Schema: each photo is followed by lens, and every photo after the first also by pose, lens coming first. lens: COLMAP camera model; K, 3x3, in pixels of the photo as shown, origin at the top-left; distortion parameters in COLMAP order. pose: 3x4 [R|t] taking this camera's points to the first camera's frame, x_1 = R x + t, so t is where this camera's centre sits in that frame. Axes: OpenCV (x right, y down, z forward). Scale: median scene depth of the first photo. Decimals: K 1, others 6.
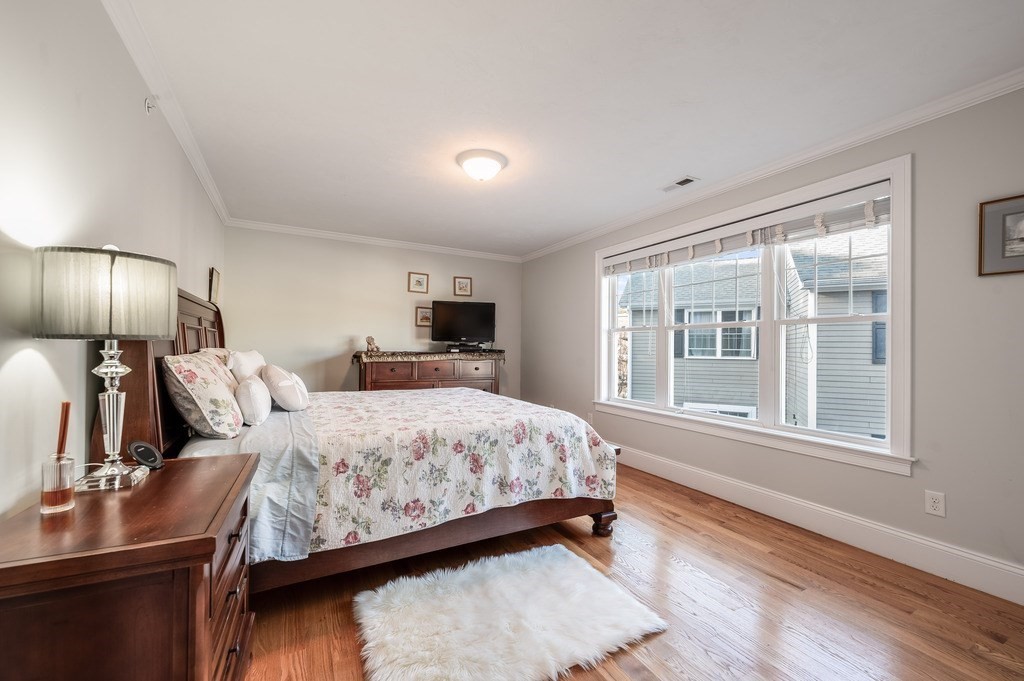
lens RADIAL K [[399.6, 0, 511.5], [0, 399.6, 332.8], [0, 0, 1]] dist [0.000143, -0.000003]
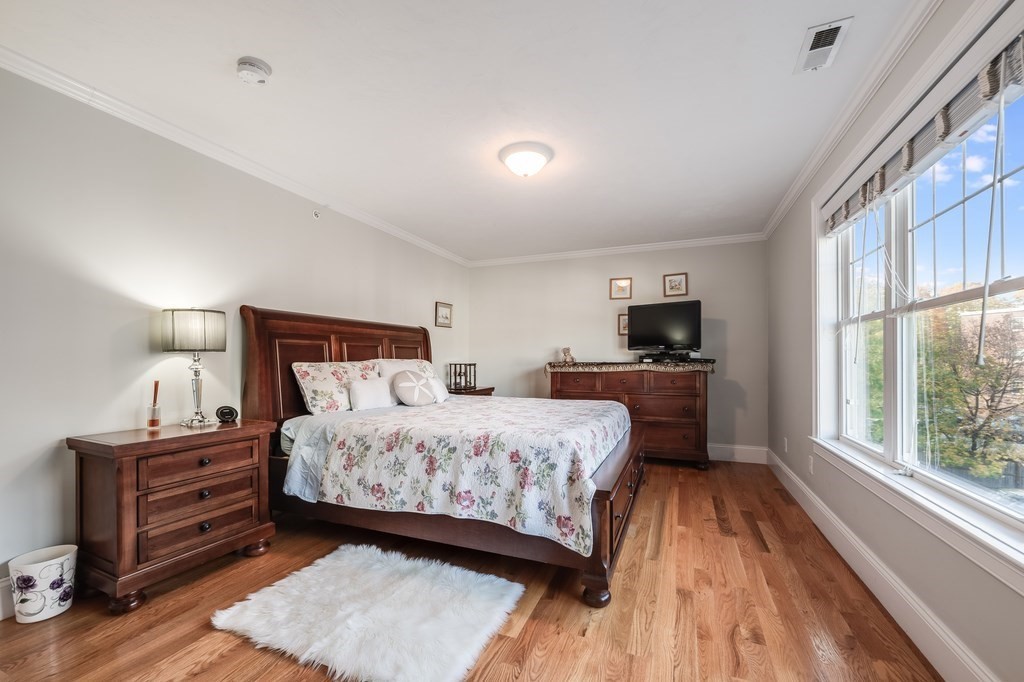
lens RADIAL K [[410.2, 0, 510.1], [0, 410.2, 347.4], [0, 0, 1]] dist [-0.000571, 0.000031]
pose [[0.644737, -0.036035, -0.763554, 0.835551], [0.037588, 0.999174, -0.015415, 0.044361], [0.763479, -0.018762, 0.645560, 0.462627]]
